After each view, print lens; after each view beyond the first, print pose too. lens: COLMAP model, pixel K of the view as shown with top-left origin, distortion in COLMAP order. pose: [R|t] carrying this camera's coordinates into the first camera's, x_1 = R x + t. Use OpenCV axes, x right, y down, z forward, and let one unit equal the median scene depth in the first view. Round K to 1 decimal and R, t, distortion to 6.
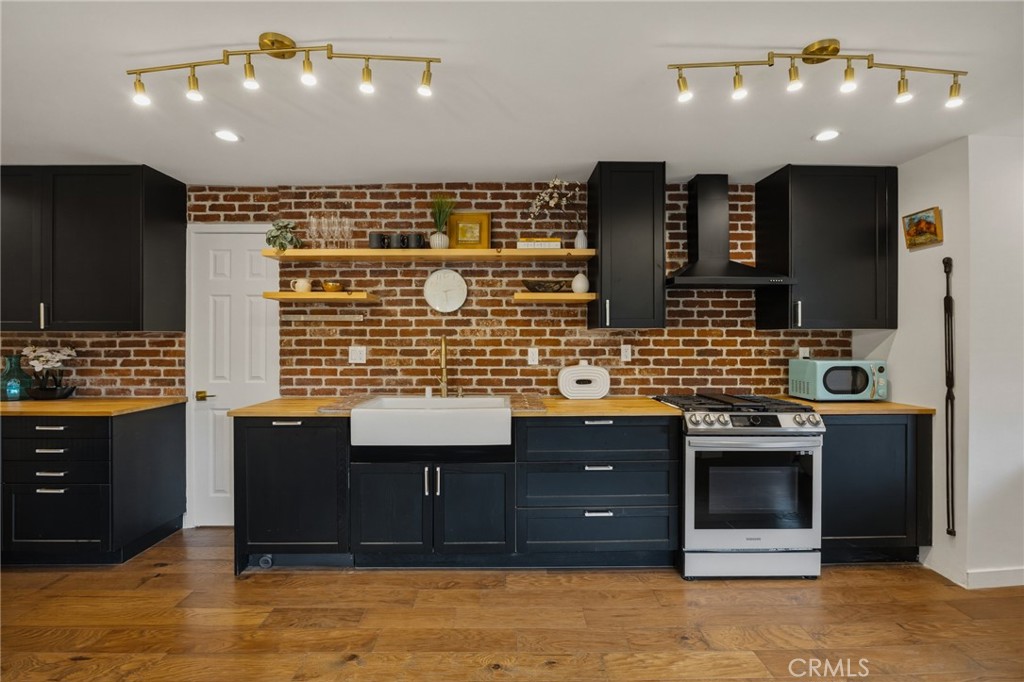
lens RADIAL K [[472.4, 0, 515.9], [0, 472.4, 343.3], [0, 0, 1]] dist [-0.016199, 0.000517]
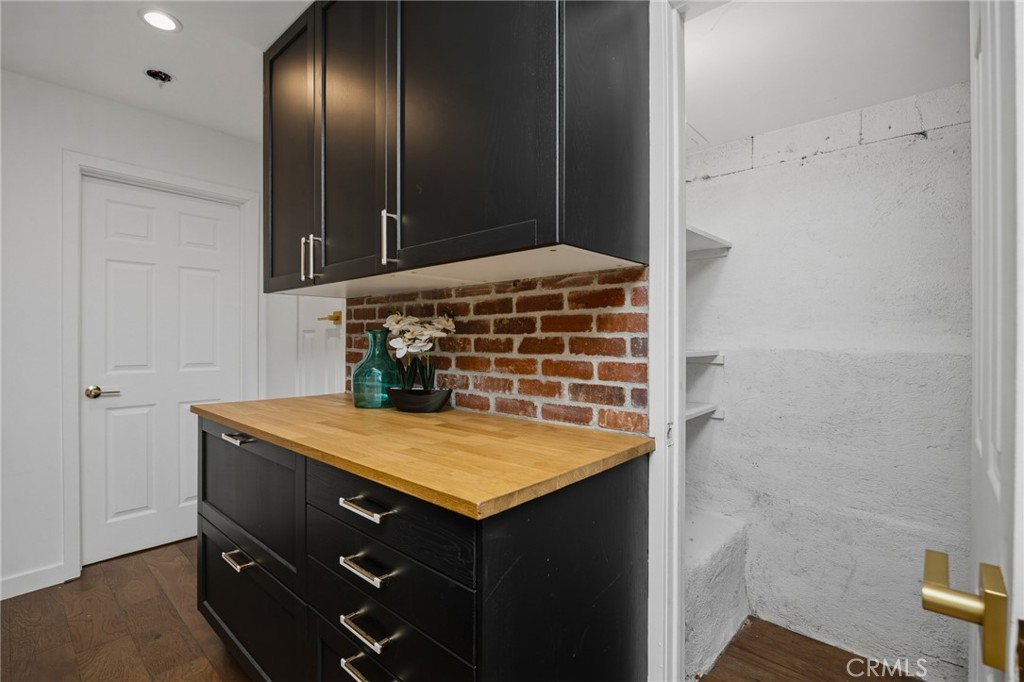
lens RADIAL K [[472.4, 0, 512.6], [0, 472.4, 342.6], [0, 0, 1]] dist [-0.016199, 0.000517]
pose [[0.727041, 0.004250, -0.686581, -0.526540], [-0.003423, 0.999991, 0.002566, 0.038006], [0.686586, 0.000485, 0.727049, 0.651875]]
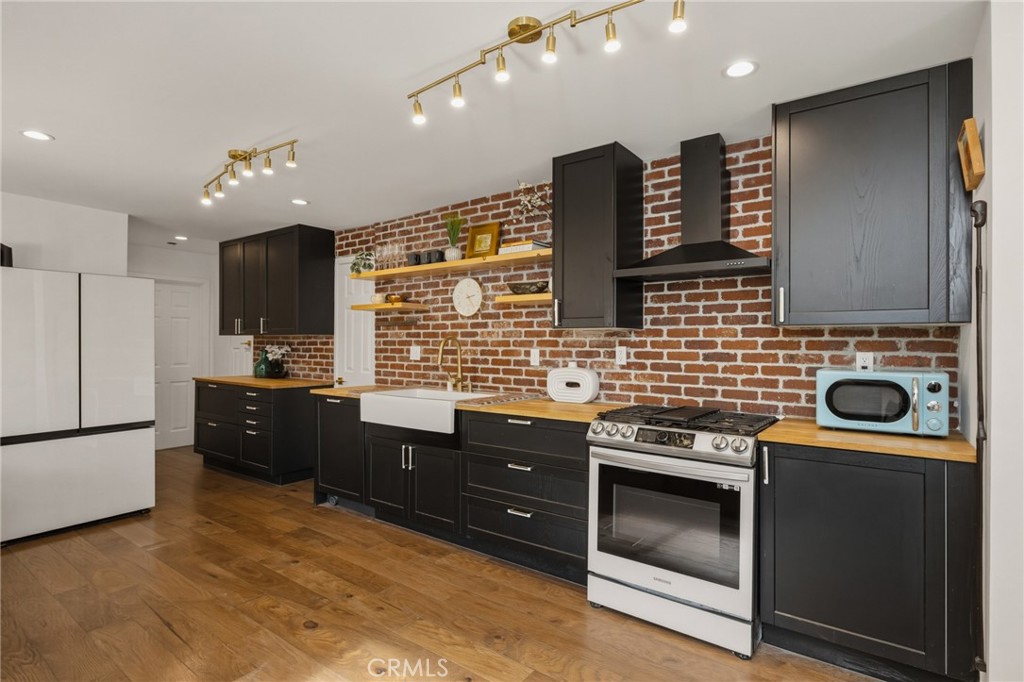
lens RADIAL K [[521.9, 0, 511.4], [0, 521.9, 343.4], [0, 0, 1]] dist [-0.004233, -0.000180]
pose [[0.789579, 0.003288, -0.613640, 0.686895], [-0.008005, 0.999956, -0.004943, 0.004008], [0.613597, 0.008816, 0.789570, 0.085427]]
